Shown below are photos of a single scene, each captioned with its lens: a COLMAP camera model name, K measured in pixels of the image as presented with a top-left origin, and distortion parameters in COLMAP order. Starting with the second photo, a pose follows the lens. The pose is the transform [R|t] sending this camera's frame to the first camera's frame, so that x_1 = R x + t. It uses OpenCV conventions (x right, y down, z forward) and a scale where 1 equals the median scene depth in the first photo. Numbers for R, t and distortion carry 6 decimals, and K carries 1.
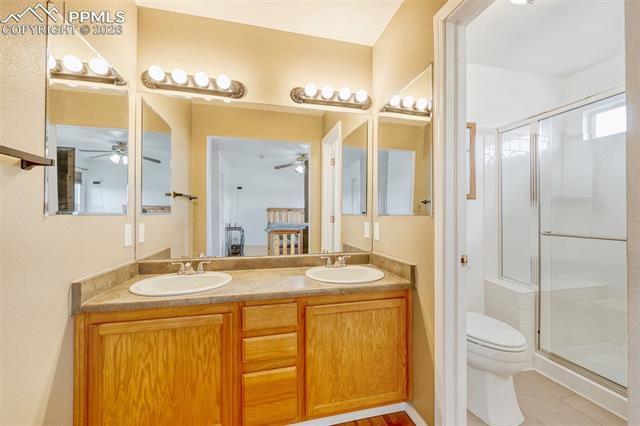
lens RADIAL K [[258.0, 0, 320.0], [0, 258.0, 213.0], [0, 0, 1]] dist [0.000271, 0.000146]
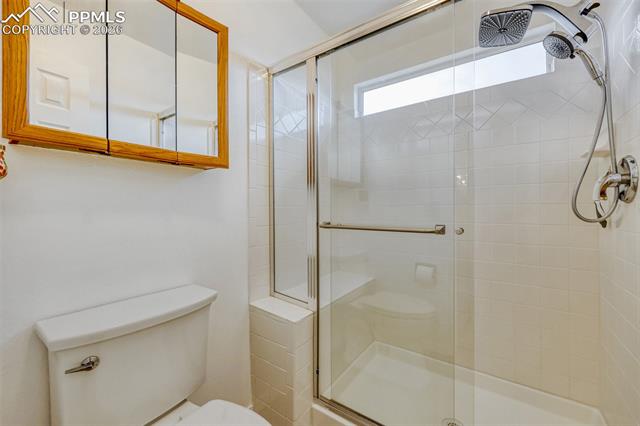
lens RADIAL K [[258.0, 0, 320.0], [0, 258.0, 213.0], [0, 0, 1]] dist [0.000271, 0.000146]
pose [[0.753323, -0.012939, 0.657523, 0.359161], [0.004069, 0.999879, 0.015014, 0.031637], [-0.657638, -0.008635, 0.753285, 0.425042]]
